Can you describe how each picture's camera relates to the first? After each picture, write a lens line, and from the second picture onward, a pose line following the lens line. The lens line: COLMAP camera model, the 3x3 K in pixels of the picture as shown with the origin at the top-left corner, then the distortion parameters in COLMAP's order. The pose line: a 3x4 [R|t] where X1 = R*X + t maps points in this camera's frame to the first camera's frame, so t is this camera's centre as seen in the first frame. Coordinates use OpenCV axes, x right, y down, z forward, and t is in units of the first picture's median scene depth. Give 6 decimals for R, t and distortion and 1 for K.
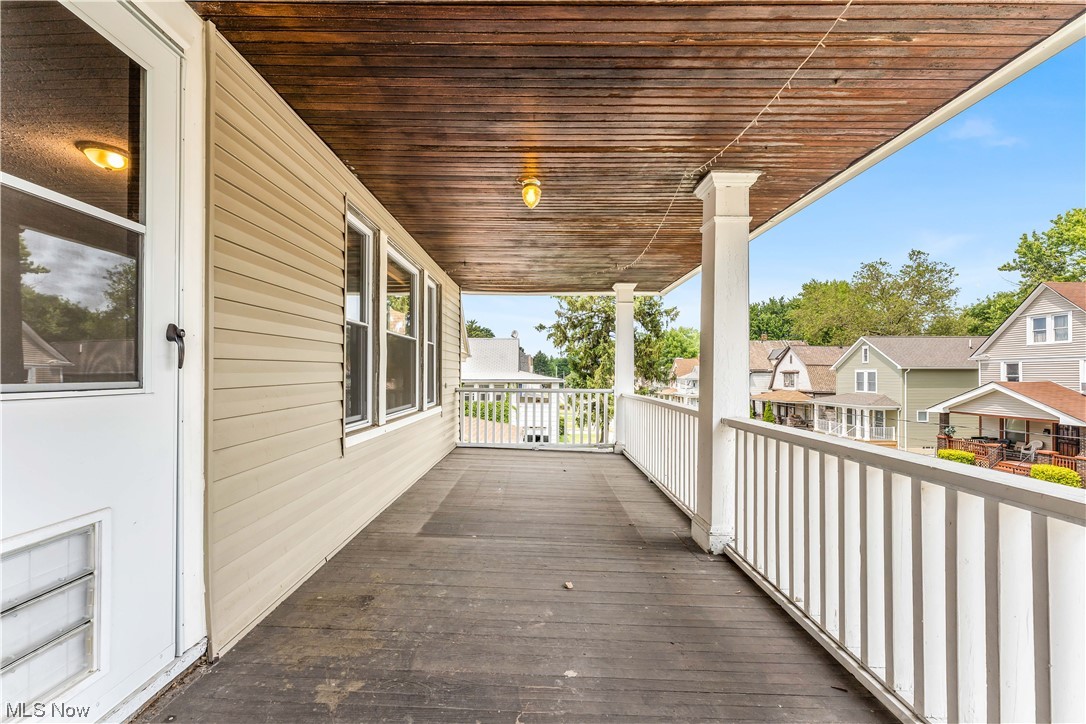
lens RADIAL K [[442.0, 0, 543.7], [0, 442.0, 366.6], [0, 0, 1]] dist [0.000504, -0.000150]
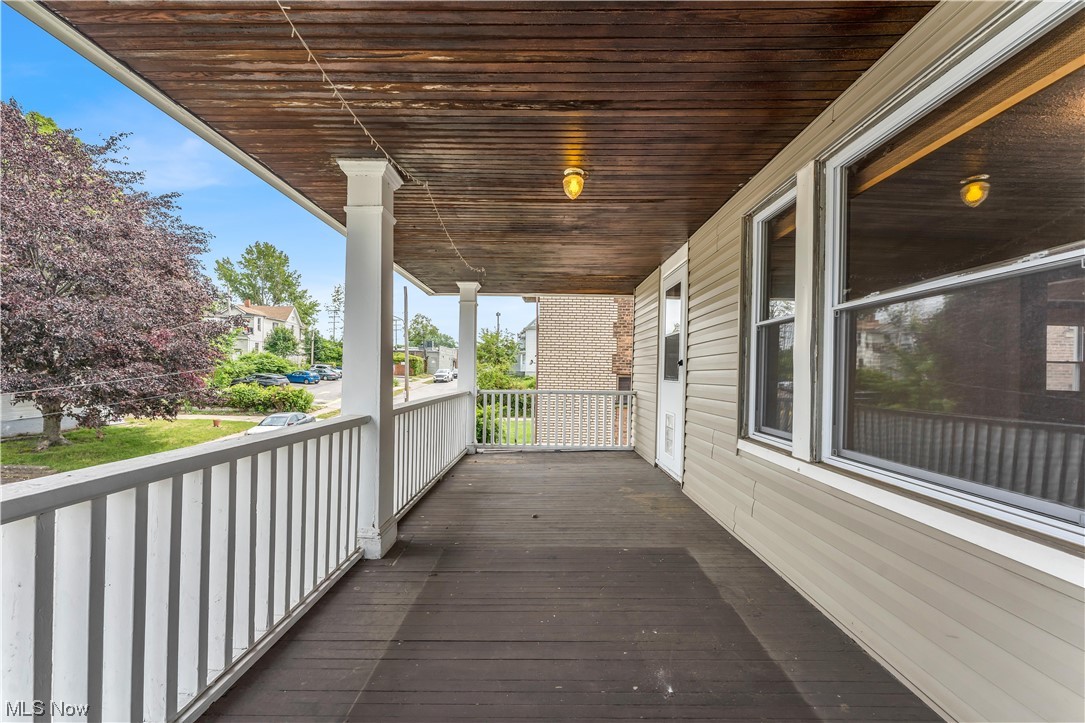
lens RADIAL K [[441.6, 0, 543.4], [0, 441.6, 370.5], [0, 0, 1]] dist [0.000504, -0.000150]
pose [[-0.999566, -0.024085, 0.016977, 0.010193], [-0.024363, 0.999570, -0.016344, 0.021982], [-0.016576, -0.016750, -0.999722, 1.887835]]
